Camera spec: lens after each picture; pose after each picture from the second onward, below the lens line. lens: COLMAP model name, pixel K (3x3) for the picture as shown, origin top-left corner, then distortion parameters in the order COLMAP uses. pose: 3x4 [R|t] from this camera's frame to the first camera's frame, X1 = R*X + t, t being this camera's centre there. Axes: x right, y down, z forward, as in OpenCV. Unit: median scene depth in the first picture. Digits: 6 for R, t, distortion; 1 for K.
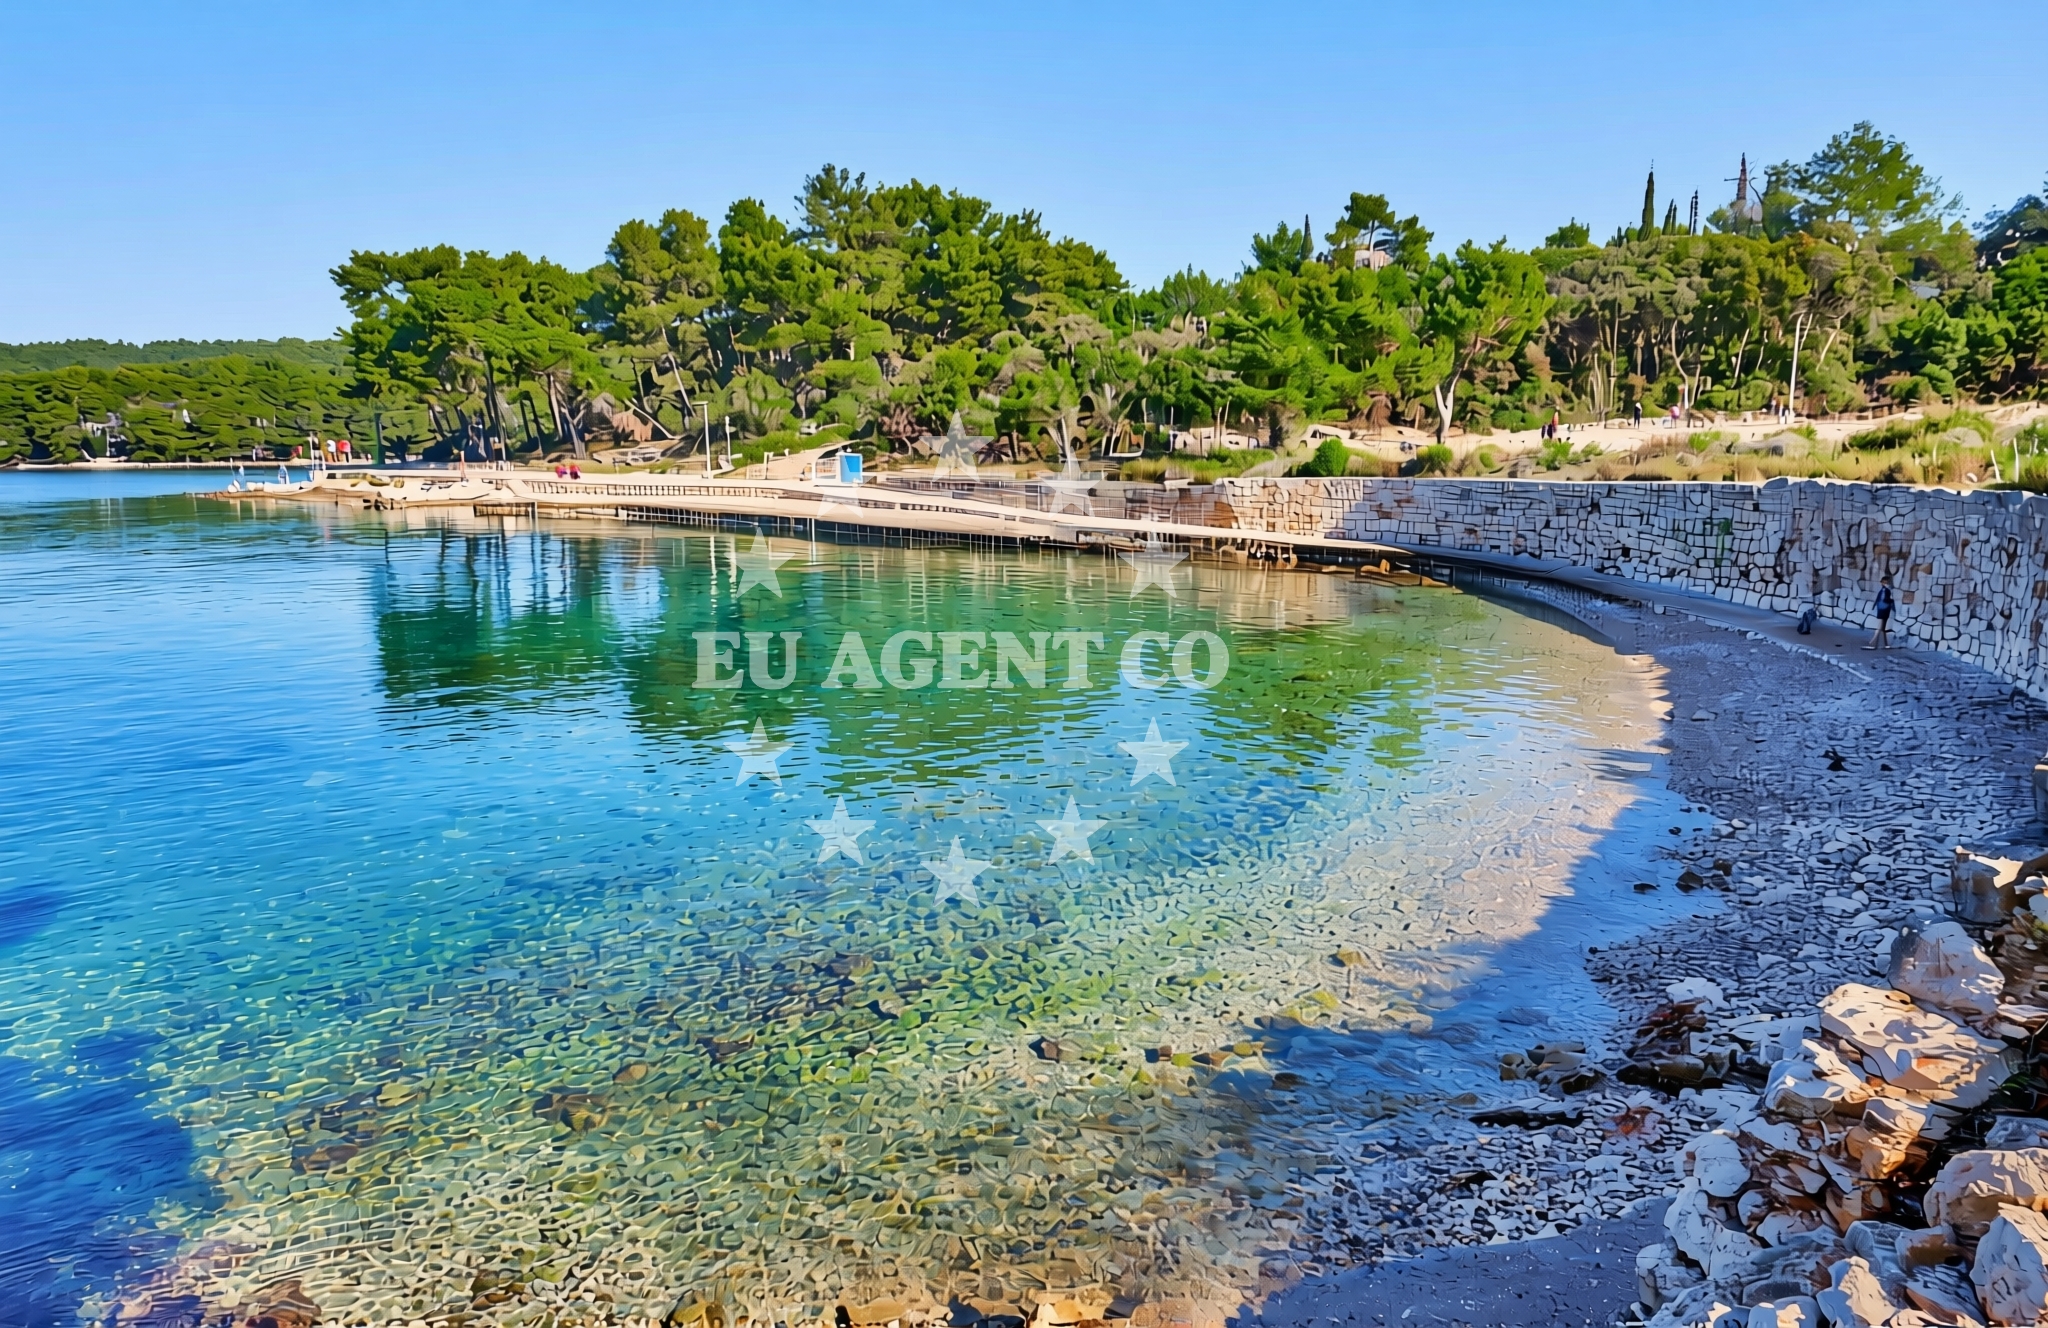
lens RADIAL K [[1839.9, 0, 1023.2], [0, 1839.9, 660.0], [0, 0, 1]] dist [0.116068, 0.015441]
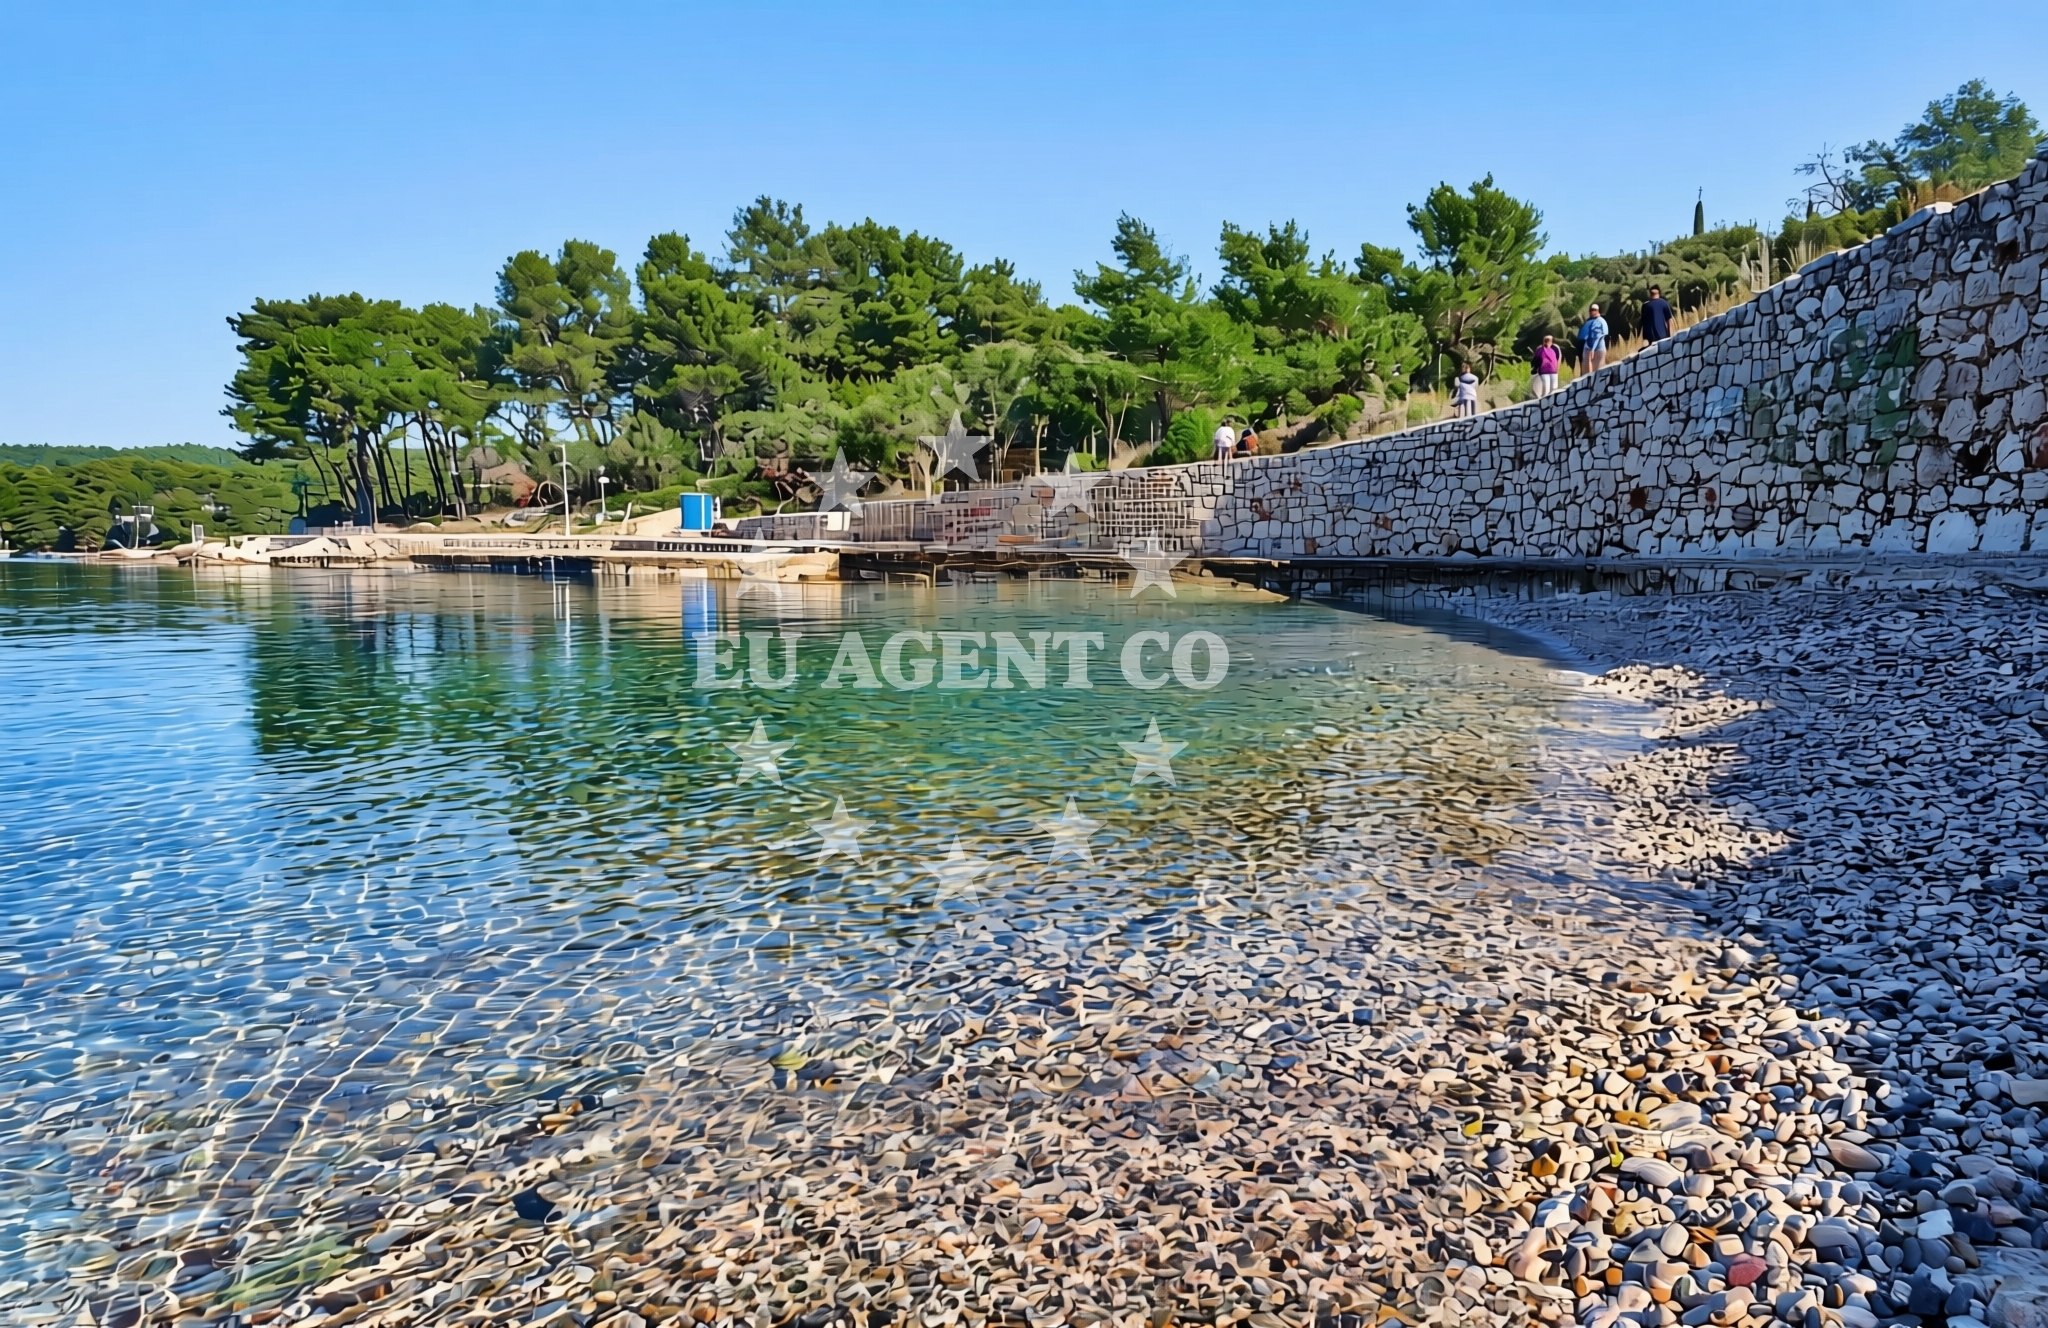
lens RADIAL K [[1839.9, 0, 1026.8], [0, 1839.9, 669.3], [0, 0, 1]] dist [0.116068, 0.015441]
pose [[0.999694, 0.010588, -0.022338, 0.045202], [-0.011693, 0.998684, -0.049928, 0.001602], [0.021780, 0.050174, 0.998503, 0.133451]]
